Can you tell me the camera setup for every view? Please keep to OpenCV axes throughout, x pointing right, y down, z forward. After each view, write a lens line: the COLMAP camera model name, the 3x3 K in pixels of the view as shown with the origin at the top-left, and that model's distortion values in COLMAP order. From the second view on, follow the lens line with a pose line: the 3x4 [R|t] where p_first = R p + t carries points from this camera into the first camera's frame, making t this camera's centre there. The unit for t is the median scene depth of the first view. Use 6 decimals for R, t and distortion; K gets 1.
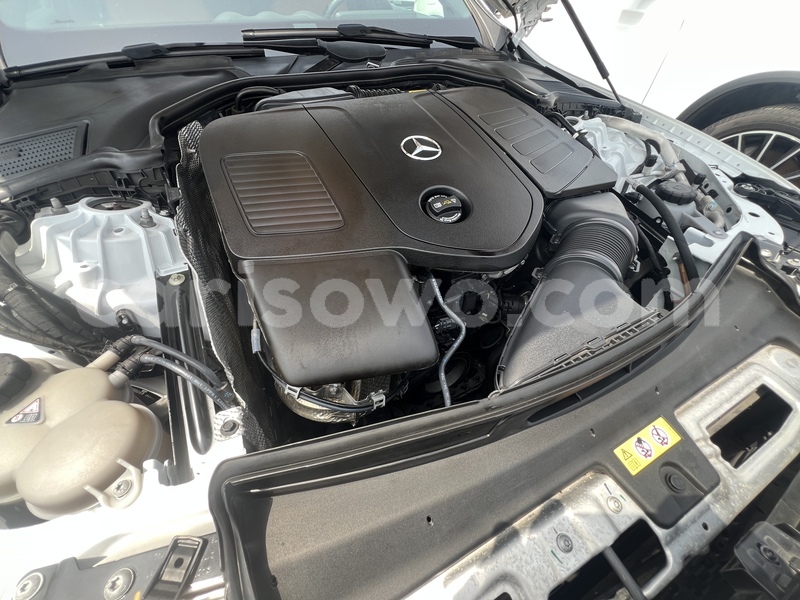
lens RADIAL K [[320.1, 0, 400.0], [0, 320.1, 300.0], [0, 0, 1]] dist [0.000271, -0.000049]
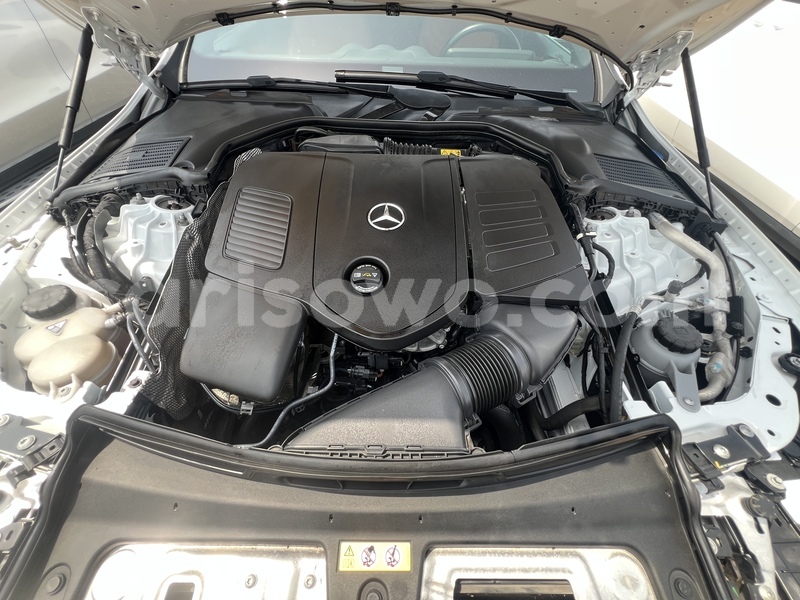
lens RADIAL K [[318.9, 0, 401.6], [0, 318.9, 303.9], [0, 0, 1]] dist [0.000517, 0.000097]
pose [[0.888706, 0.340498, -0.307022, 0.653332], [-0.333256, 0.939649, 0.077459, -0.345890], [0.314867, 0.033479, 0.948545, -0.025409]]
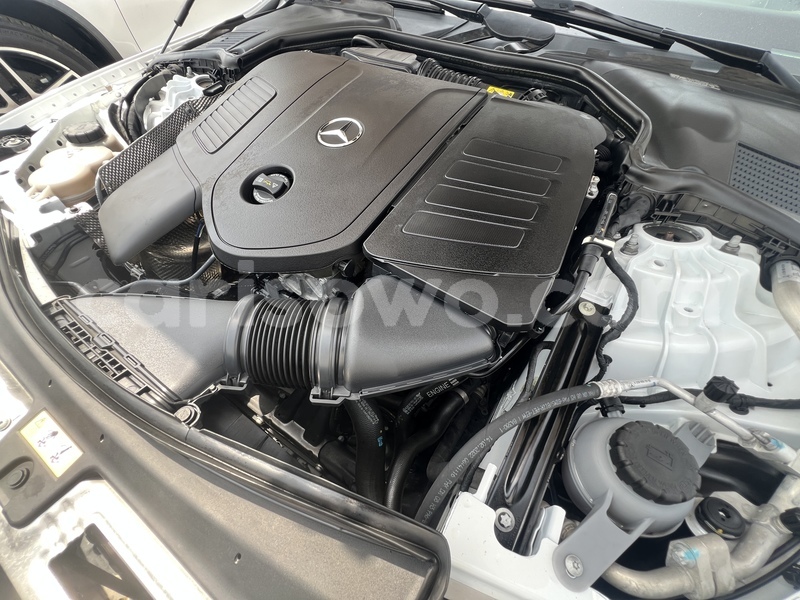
lens RADIAL K [[325.9, 0, 399.0], [0, 325.9, 304.7], [0, 0, 1]] dist [0.000136, -0.000215]
pose [[0.498930, 0.664897, -0.555861, 1.151492], [-0.625038, 0.720370, 0.300655, -0.594708], [0.600330, 0.197429, 0.775000, 0.572222]]
